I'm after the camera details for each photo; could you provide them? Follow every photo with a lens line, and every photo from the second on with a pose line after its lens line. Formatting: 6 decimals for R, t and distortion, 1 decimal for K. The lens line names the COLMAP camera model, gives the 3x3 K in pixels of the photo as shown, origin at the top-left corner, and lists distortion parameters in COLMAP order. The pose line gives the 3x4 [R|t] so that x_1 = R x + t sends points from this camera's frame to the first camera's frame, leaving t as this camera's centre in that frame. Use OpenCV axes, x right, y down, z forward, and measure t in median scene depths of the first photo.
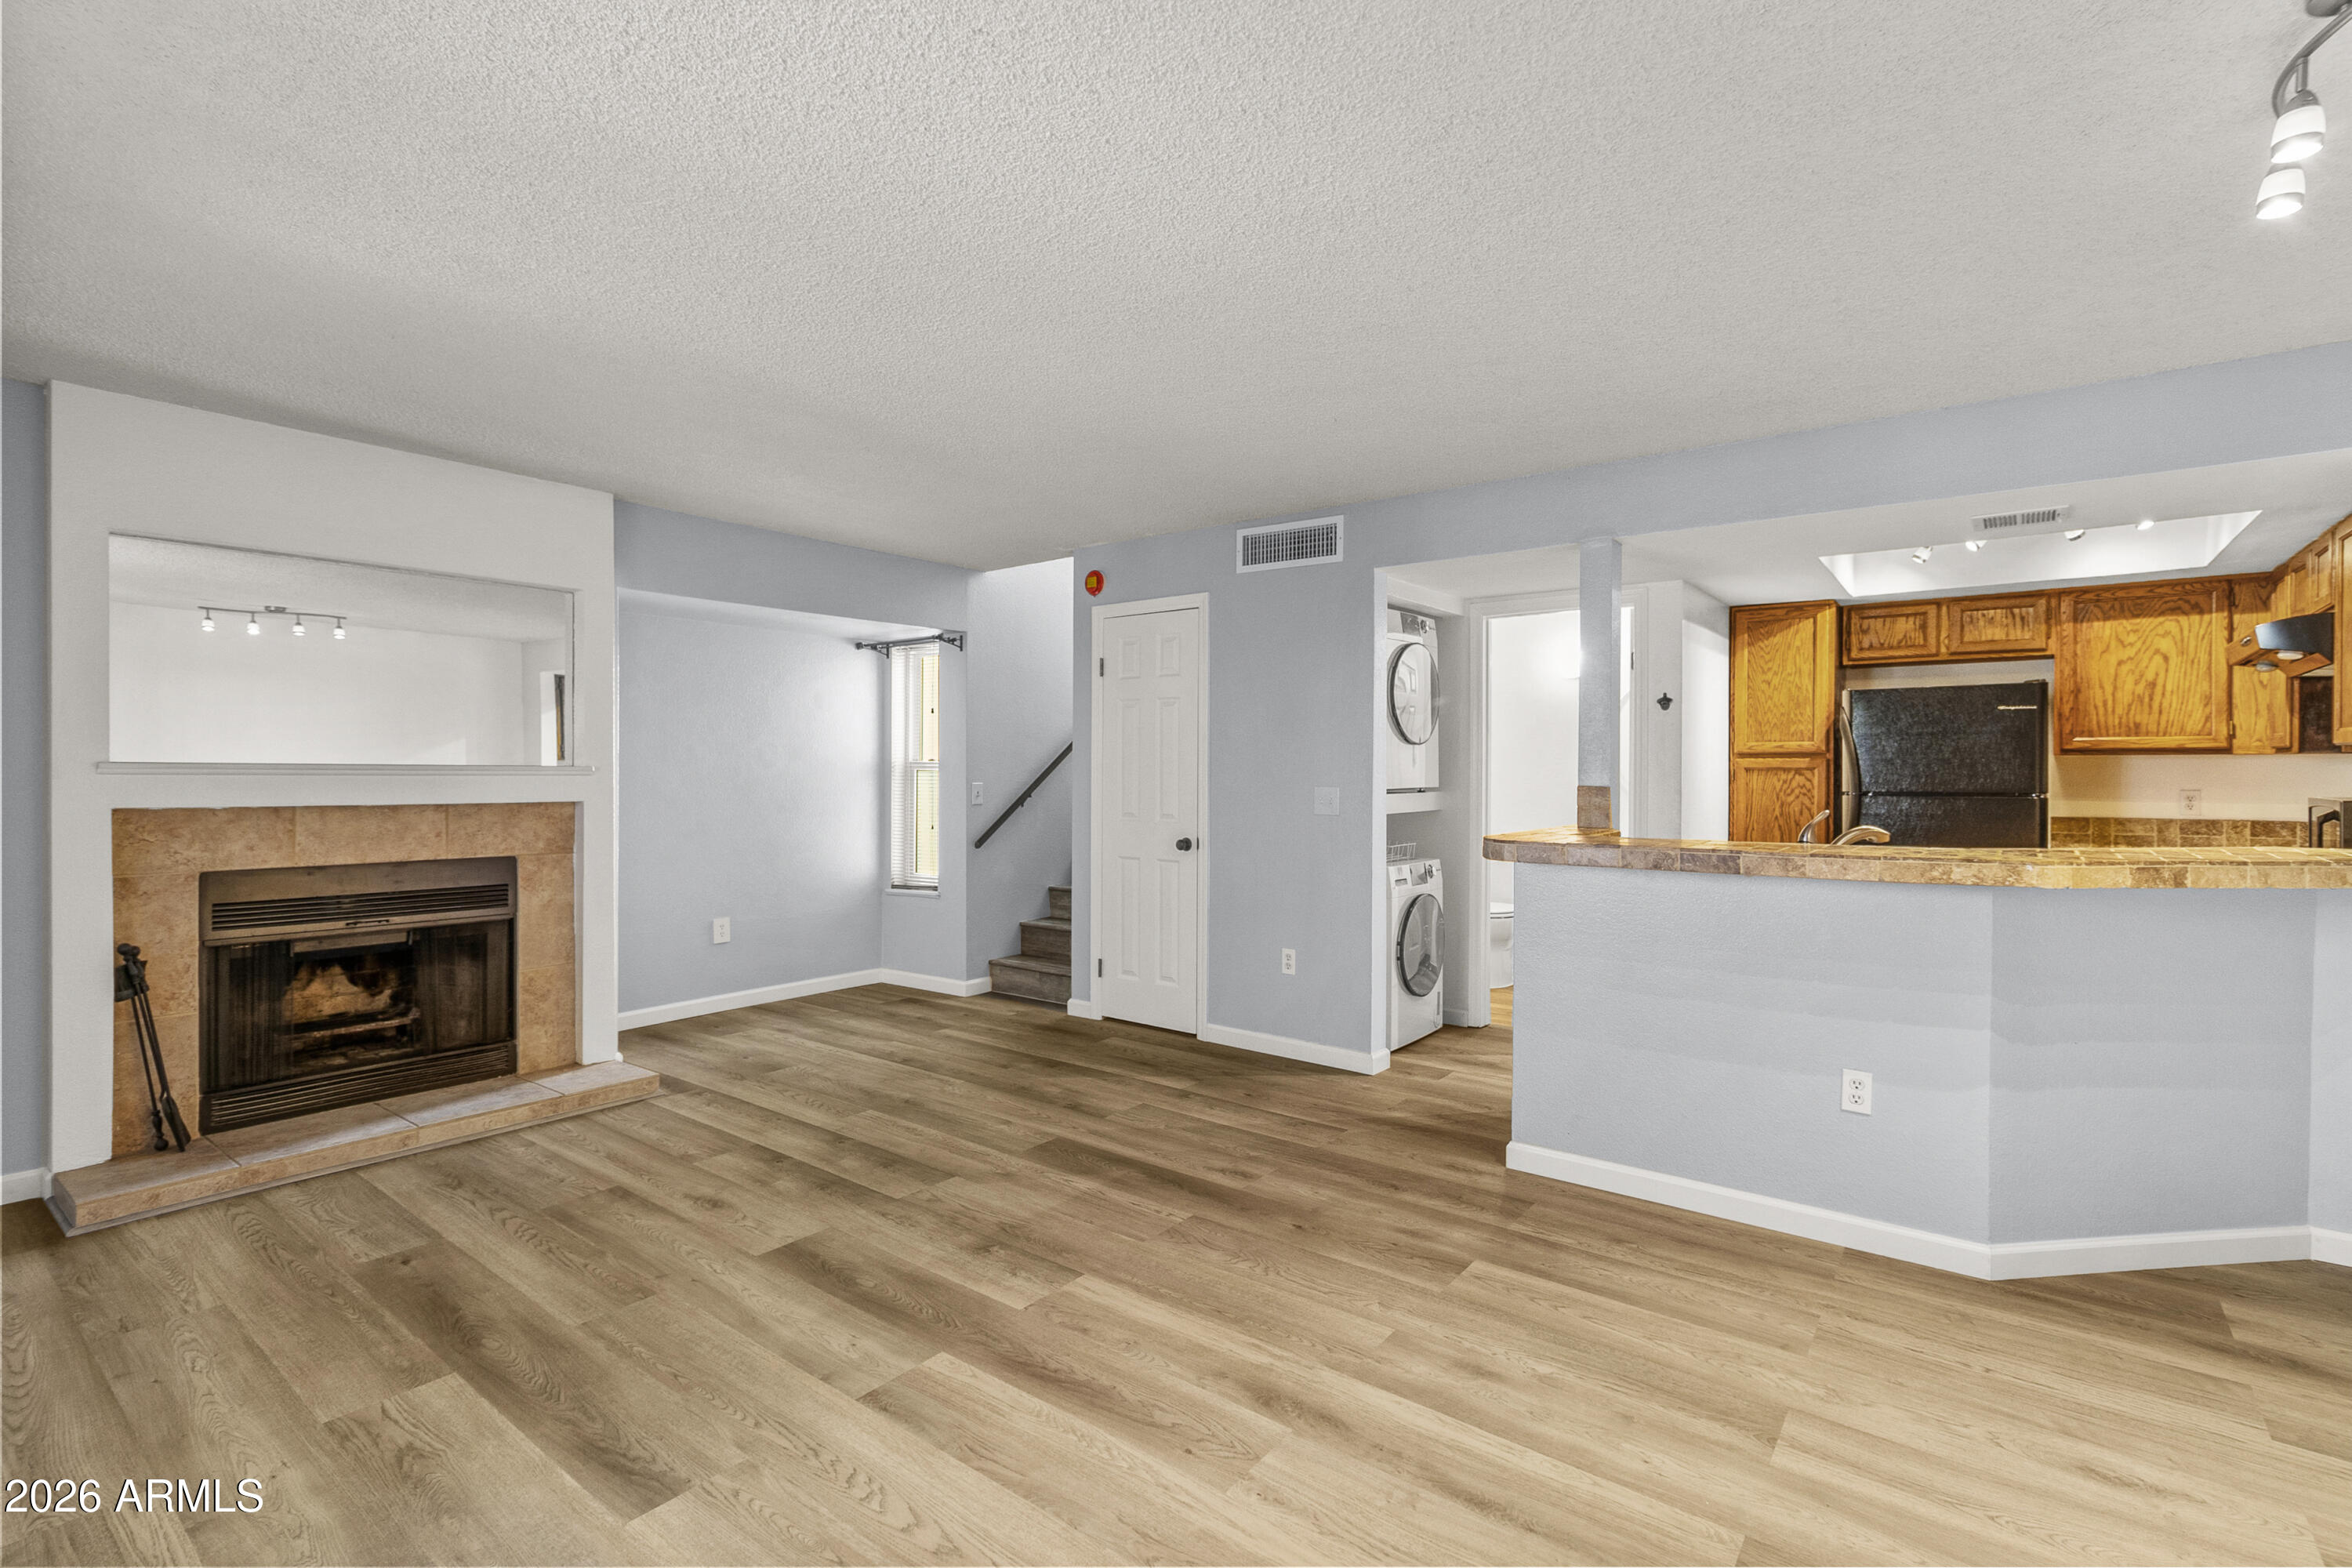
lens RADIAL K [[1073.5, 0, 1180.7], [0, 1073.5, 781.6], [0, 0, 1]] dist [0.000506, 0.000177]
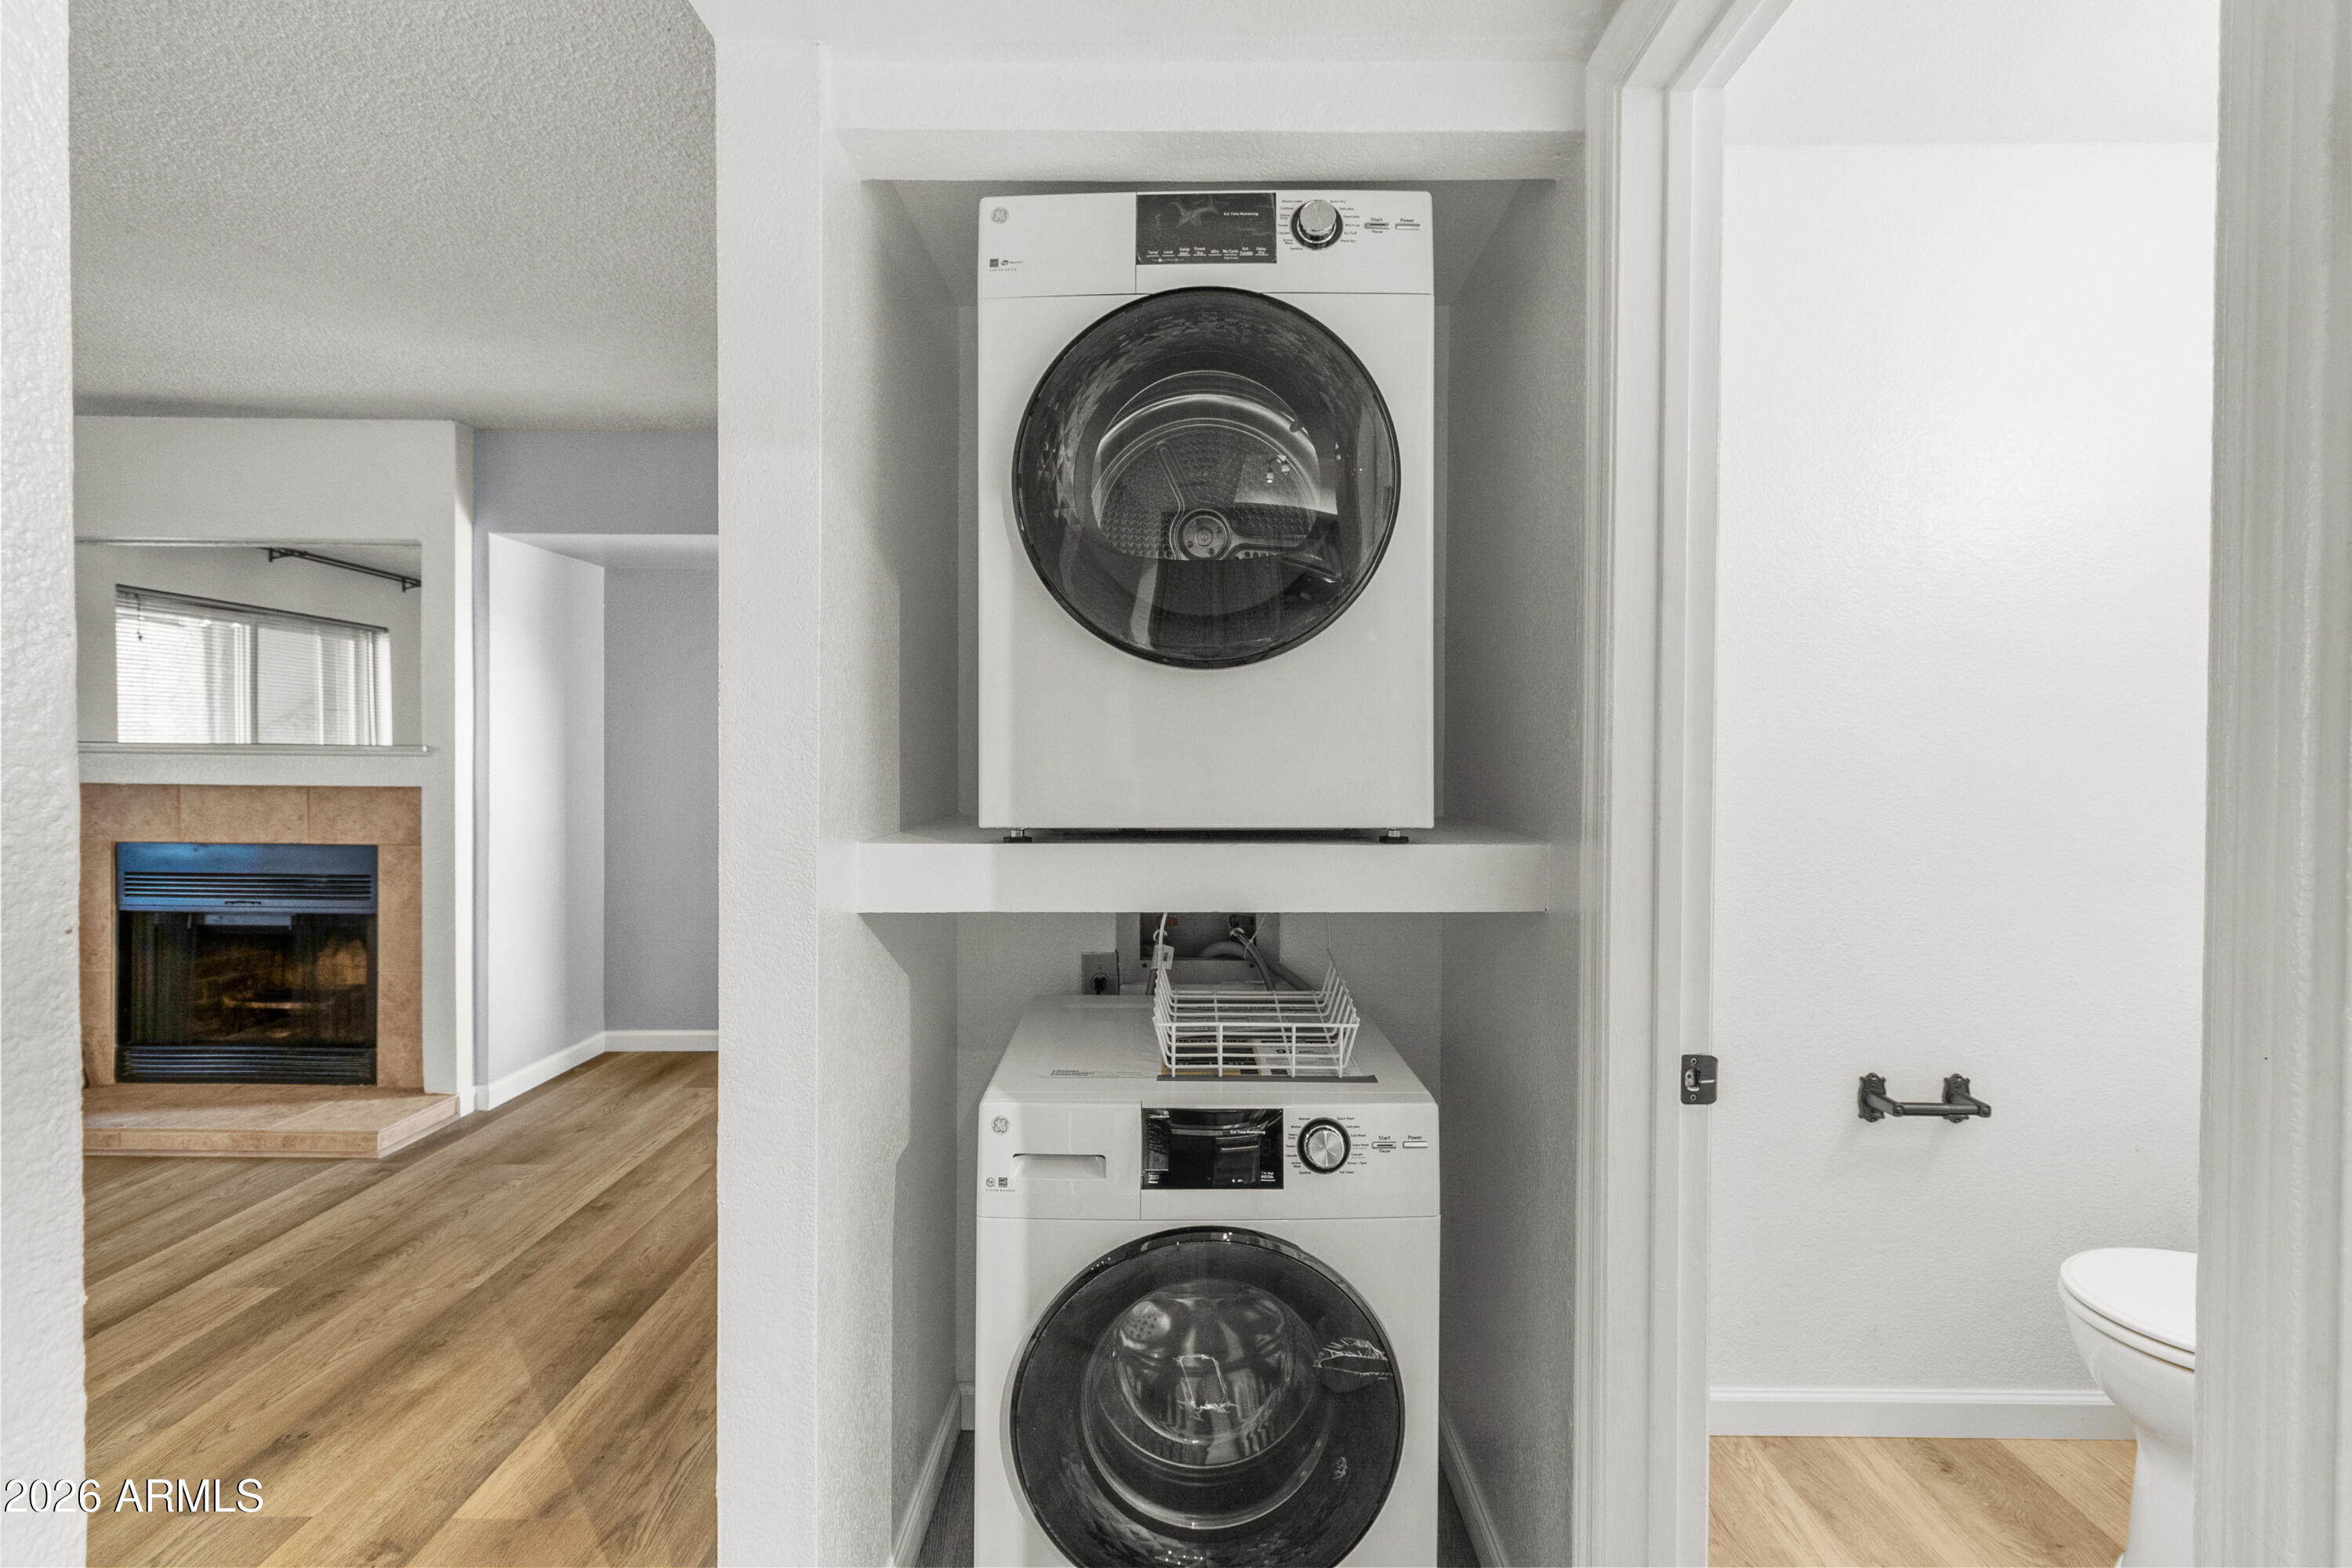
lens RADIAL K [[1073.5, 0, 1180.0], [0, 1073.5, 763.3], [0, 0, 1]] dist [0.000506, 0.000177]
pose [[0.607457, 0.010421, -0.794285, 0.512307], [-0.011683, 0.999923, 0.004184, -0.011079], [0.794267, 0.006738, 0.607531, 0.998471]]
